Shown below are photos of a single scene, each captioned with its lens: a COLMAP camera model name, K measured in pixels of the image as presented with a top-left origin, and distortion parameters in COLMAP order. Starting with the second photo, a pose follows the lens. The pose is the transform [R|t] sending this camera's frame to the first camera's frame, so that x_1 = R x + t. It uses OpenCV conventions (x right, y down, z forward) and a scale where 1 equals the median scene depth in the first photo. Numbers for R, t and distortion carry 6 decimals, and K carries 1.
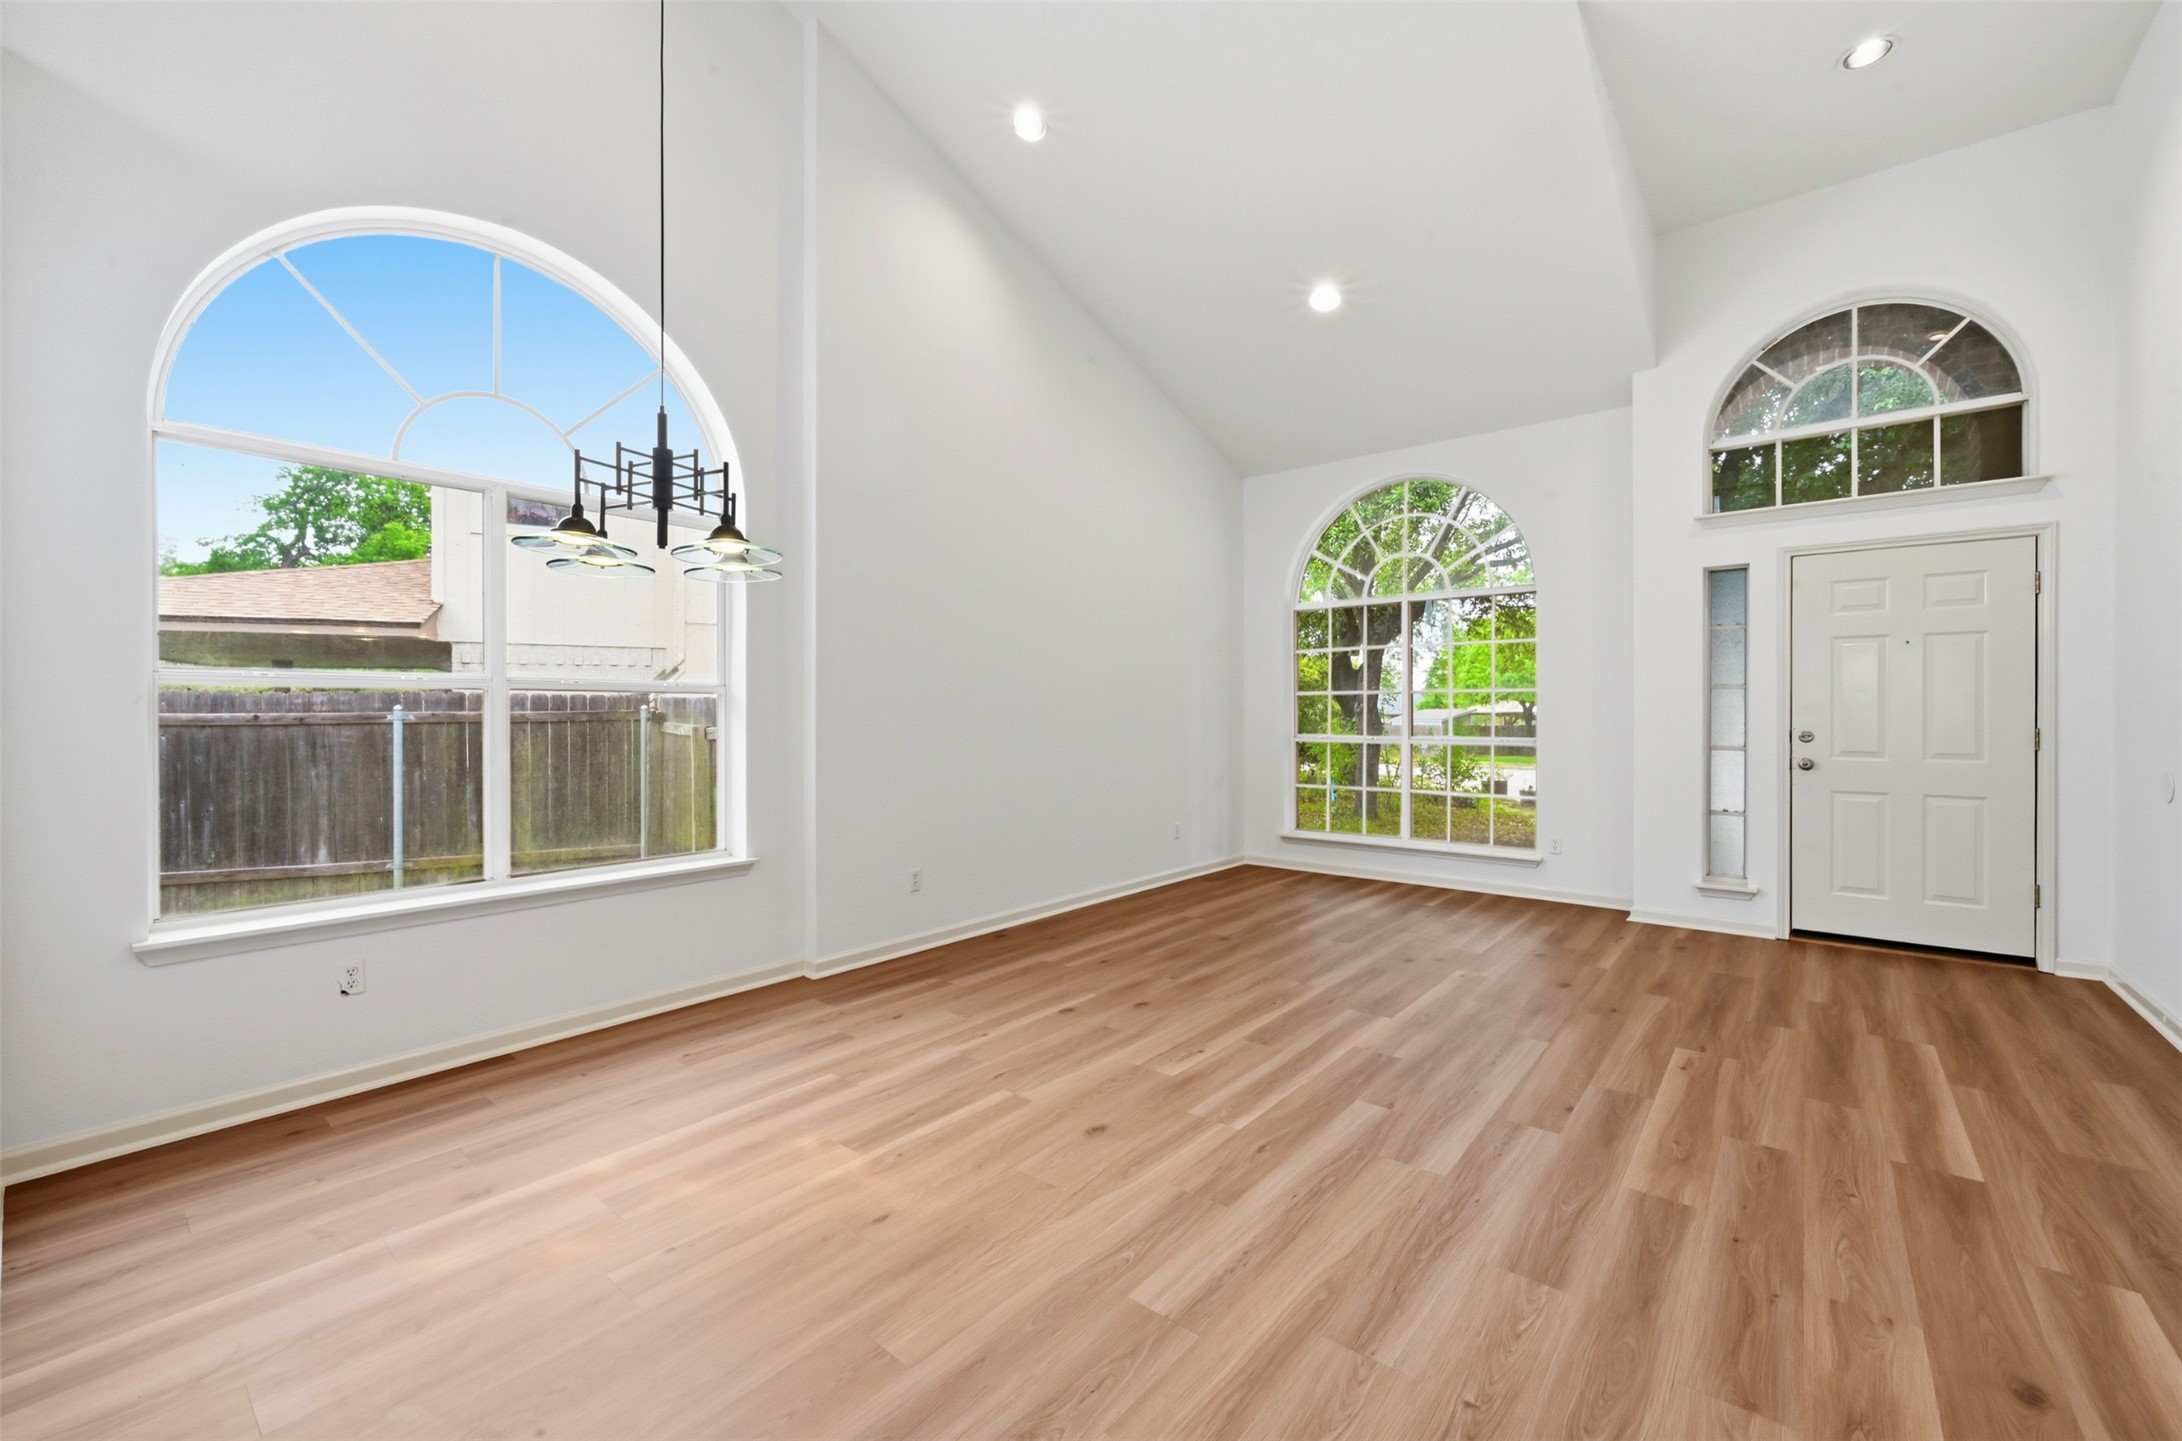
lens RADIAL K [[874.5, 0, 1091.0], [0, 874.5, 720.5], [0, 0, 1]] dist [0.003680, 0.000286]
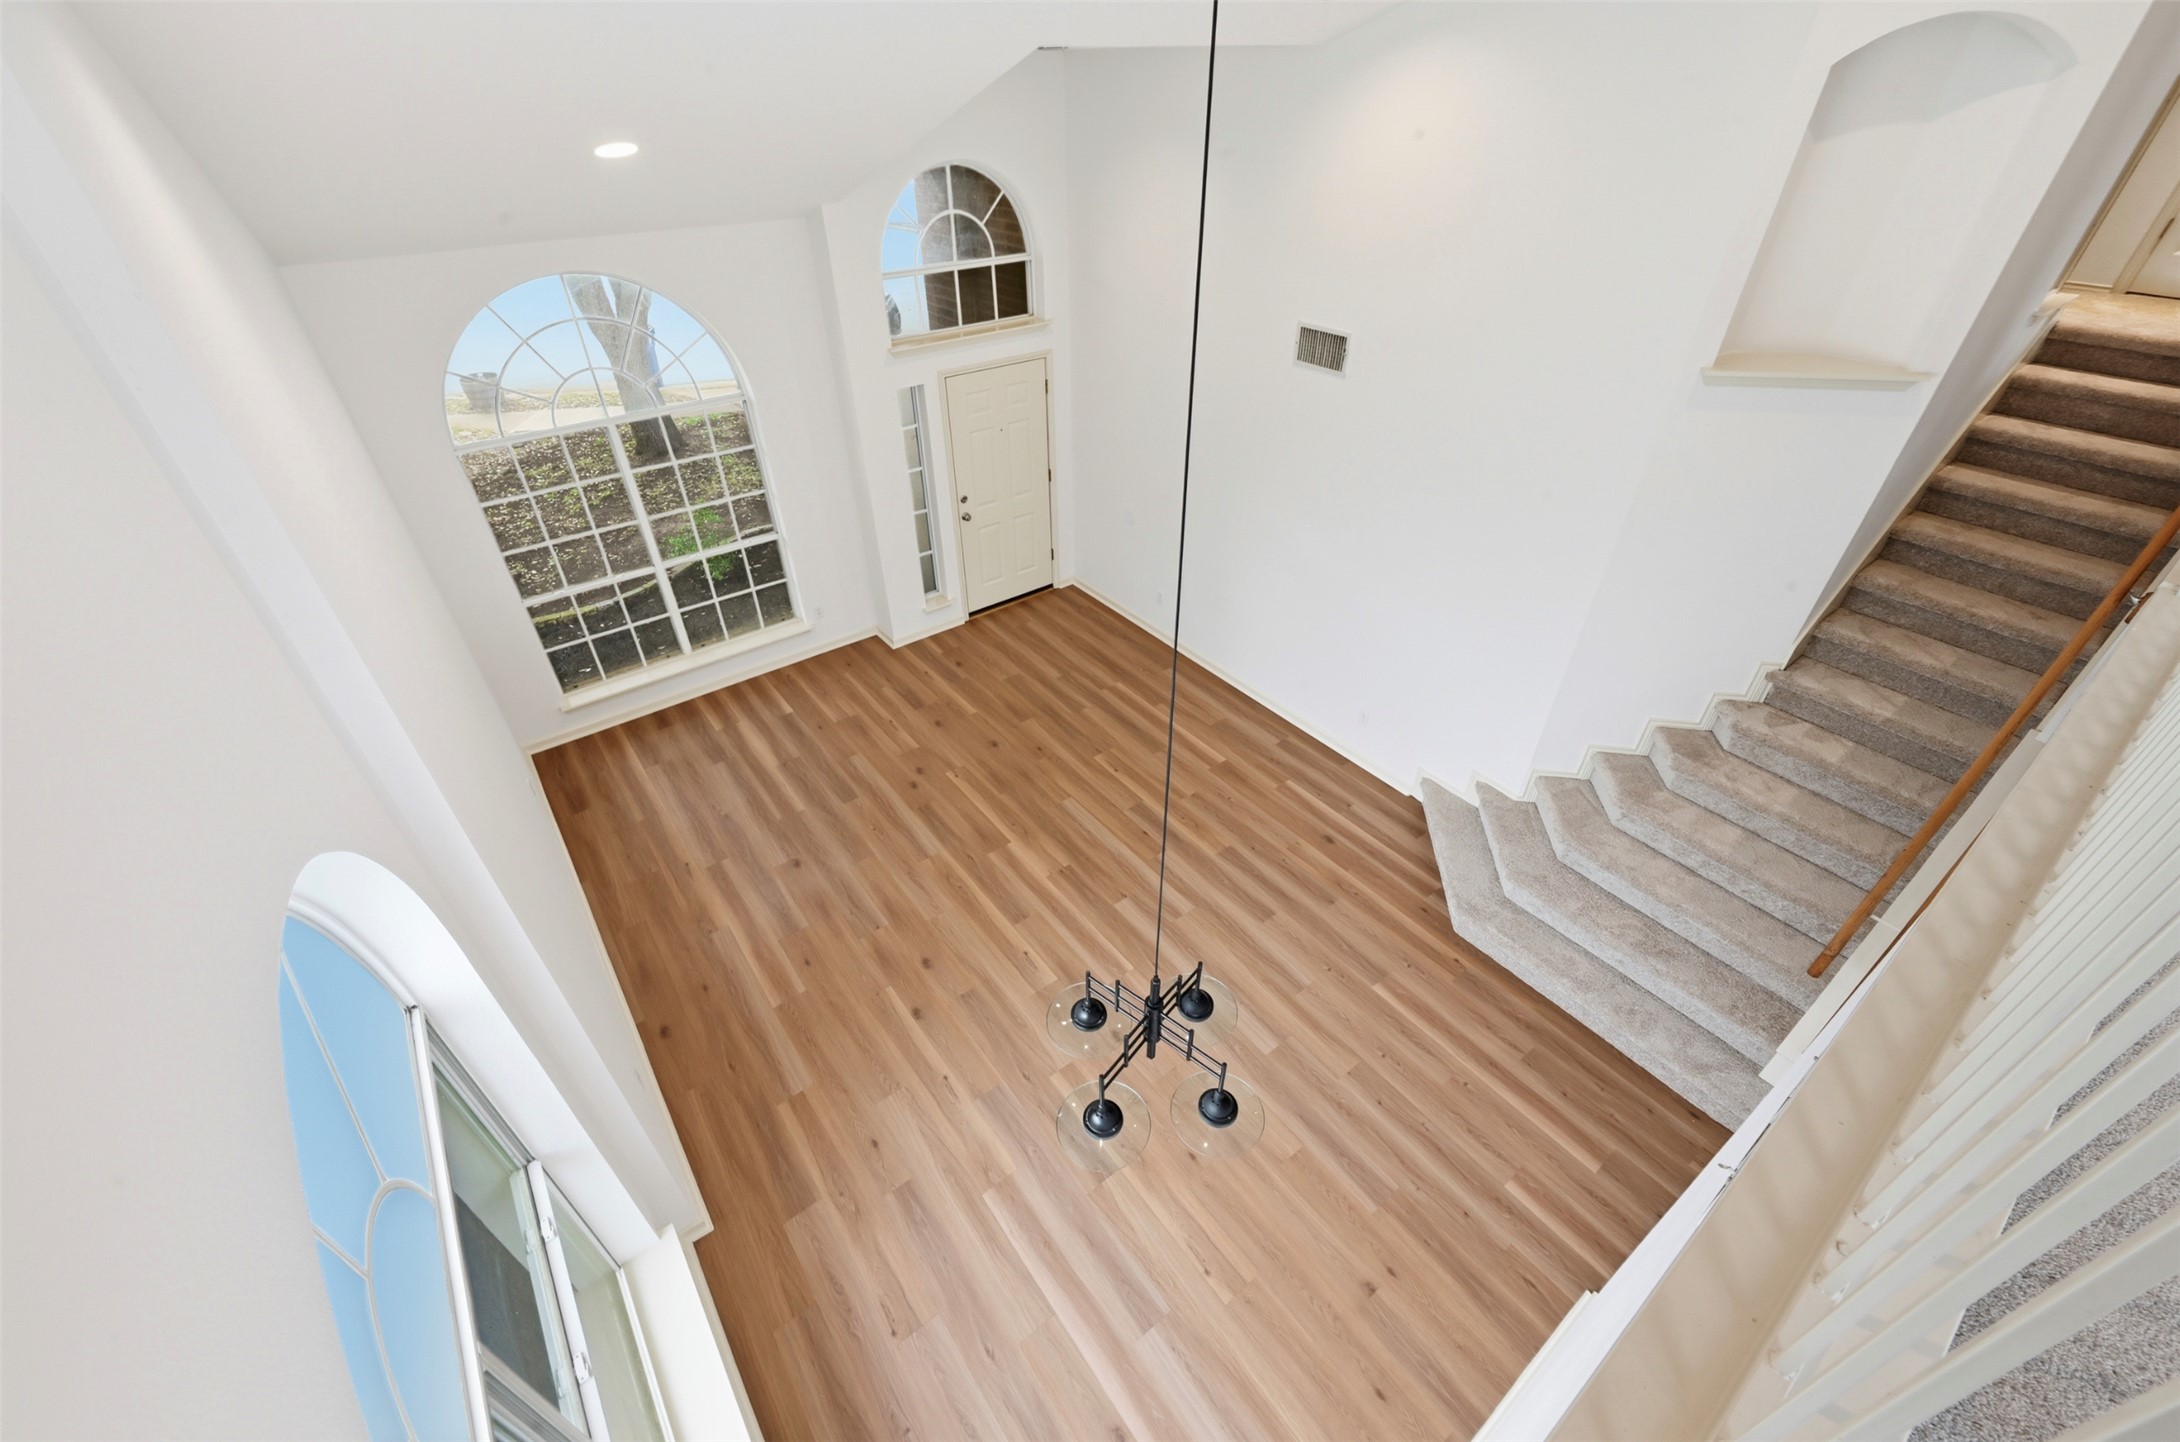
lens RADIAL K [[875.8, 0, 1090.0], [0, 875.8, 721.0], [0, 0, 1]] dist [0.002619, 0.000125]
pose [[0.232198, -0.585557, 0.776664, -0.723357], [0.010407, 0.799938, 0.599992, -0.779333], [-0.972613, -0.131234, 0.191837, 0.593981]]
